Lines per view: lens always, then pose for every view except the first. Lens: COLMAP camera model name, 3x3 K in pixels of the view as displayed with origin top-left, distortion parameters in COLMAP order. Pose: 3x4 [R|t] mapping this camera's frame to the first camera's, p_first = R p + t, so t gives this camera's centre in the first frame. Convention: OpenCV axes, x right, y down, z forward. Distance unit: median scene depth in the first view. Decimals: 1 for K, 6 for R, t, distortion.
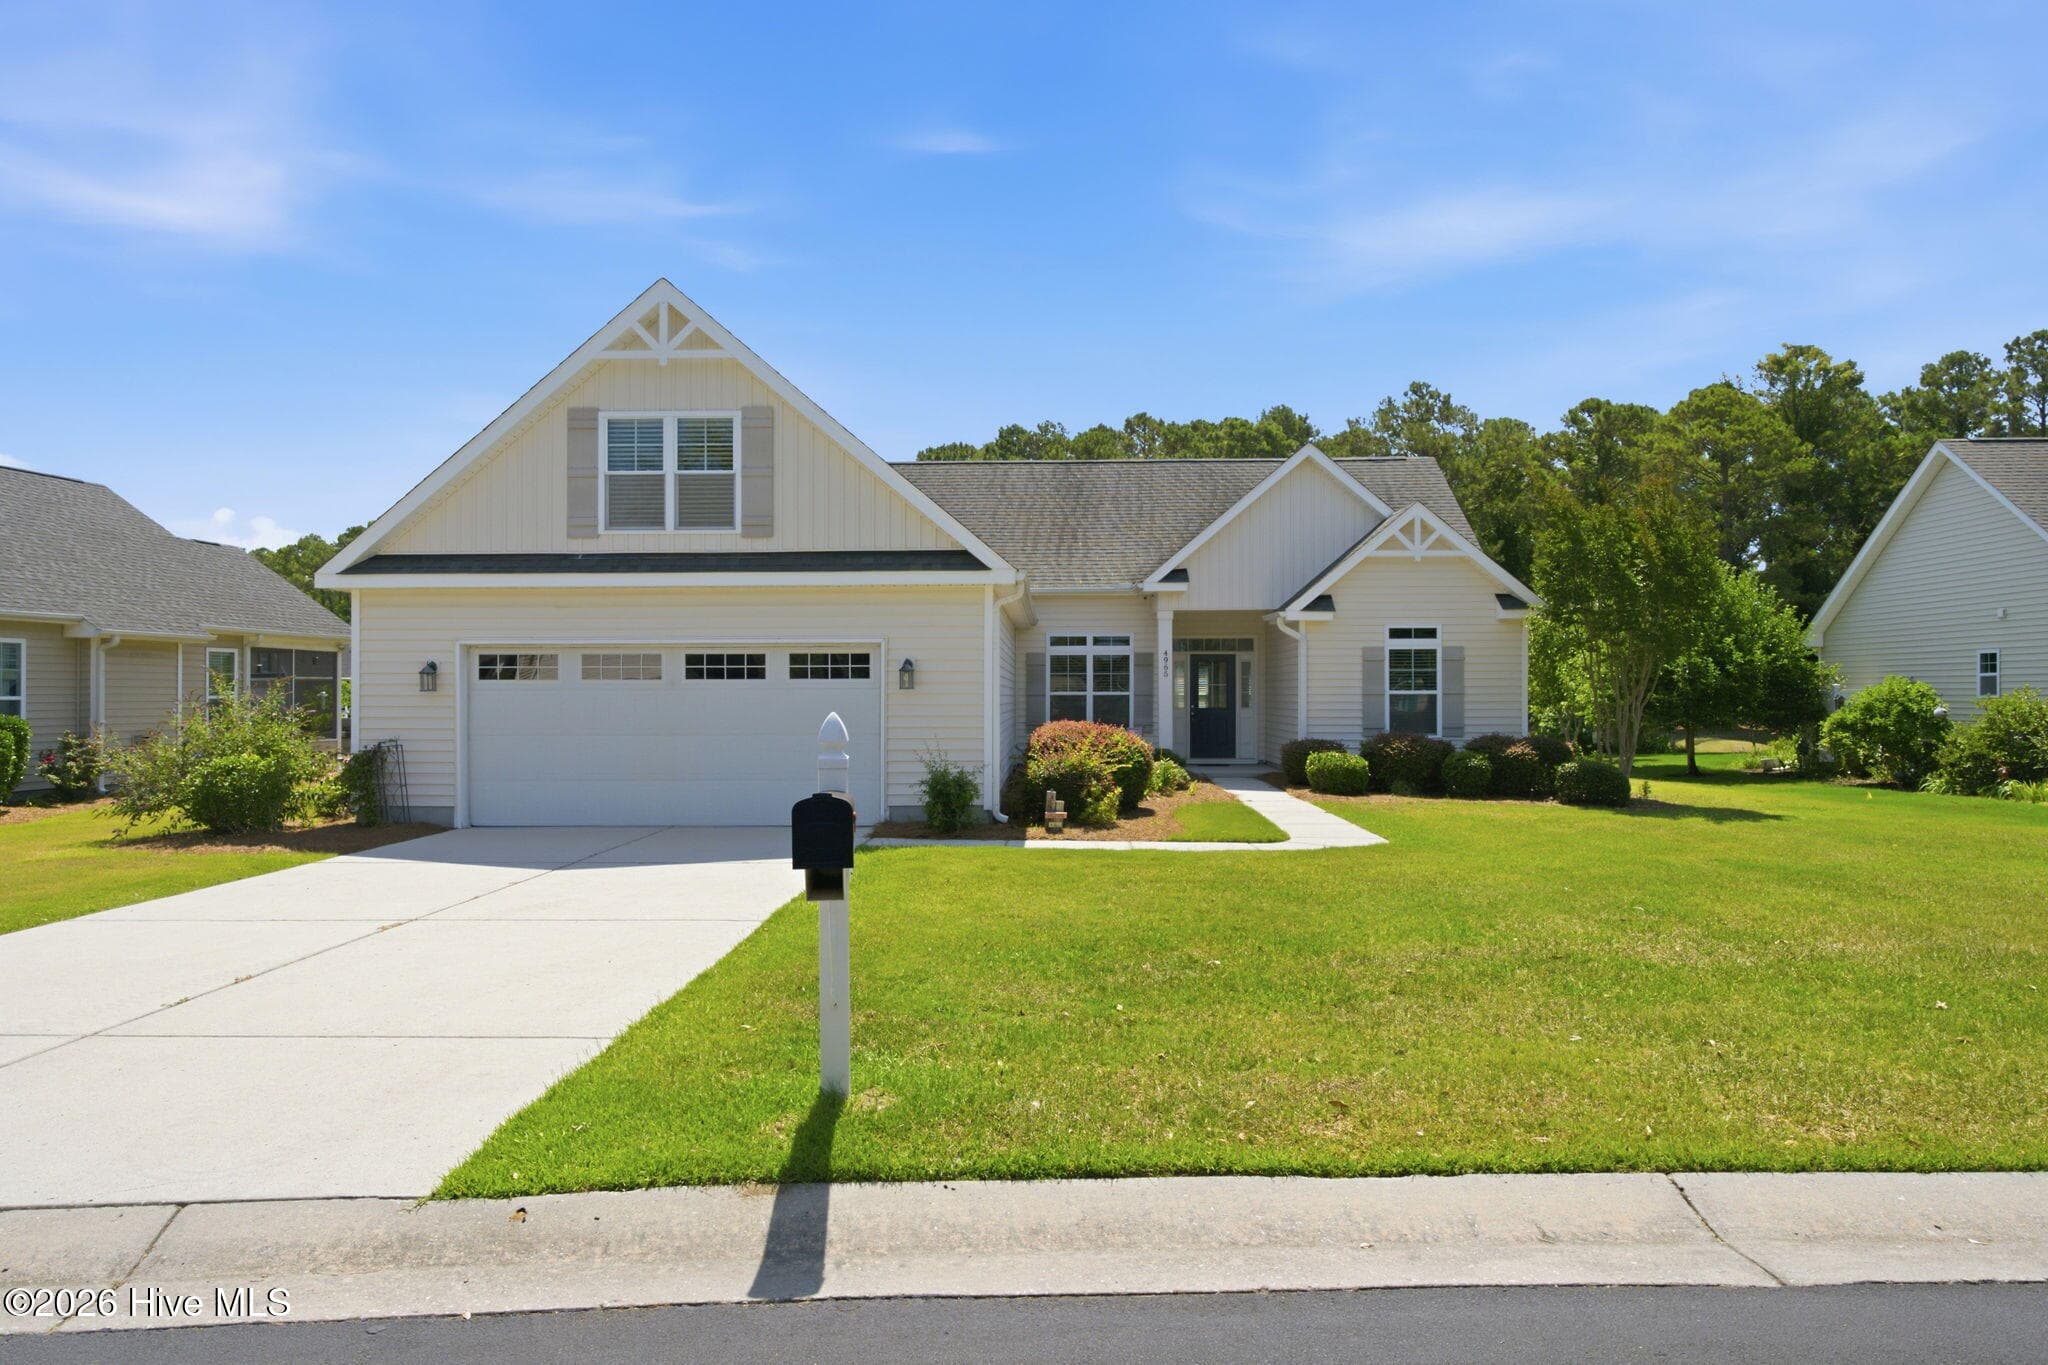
lens RADIAL K [[1286.4, 0, 1023.2], [0, 1286.4, 692.1], [0, 0, 1]] dist [0.002300, -0.003513]
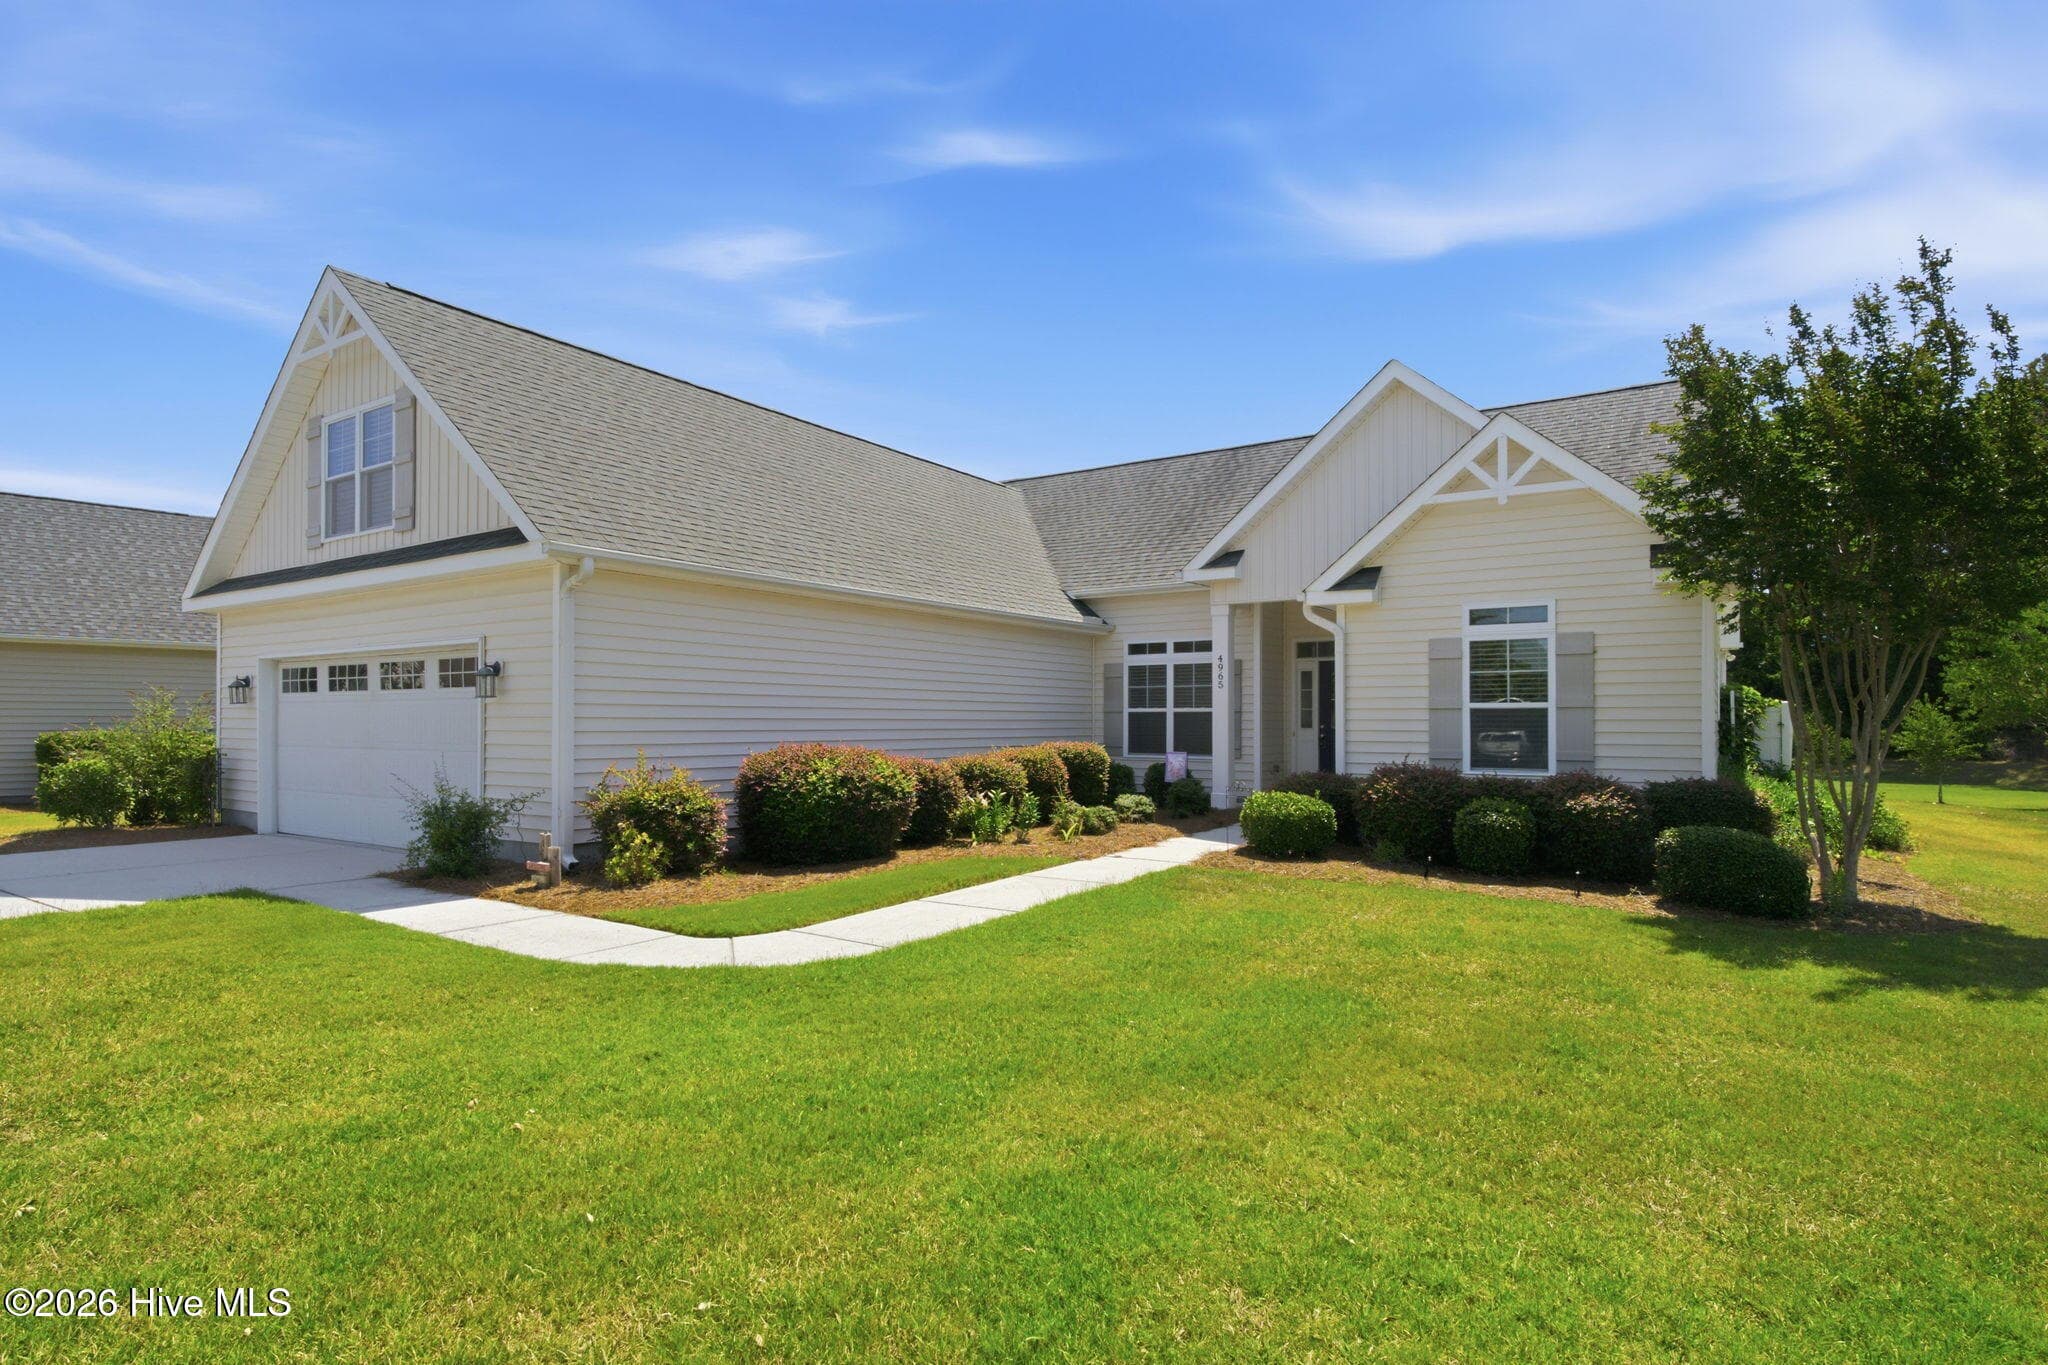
lens RADIAL K [[1040.4, 0, 1019.3], [0, 1040.4, 721.9], [0, 0, 1]] dist [-0.013220, -0.000239]
pose [[0.845092, 0.003889, -0.534606, 0.423833], [-0.000829, 0.999982, 0.005963, 0.006437], [0.534620, -0.004596, 0.845080, 0.472425]]
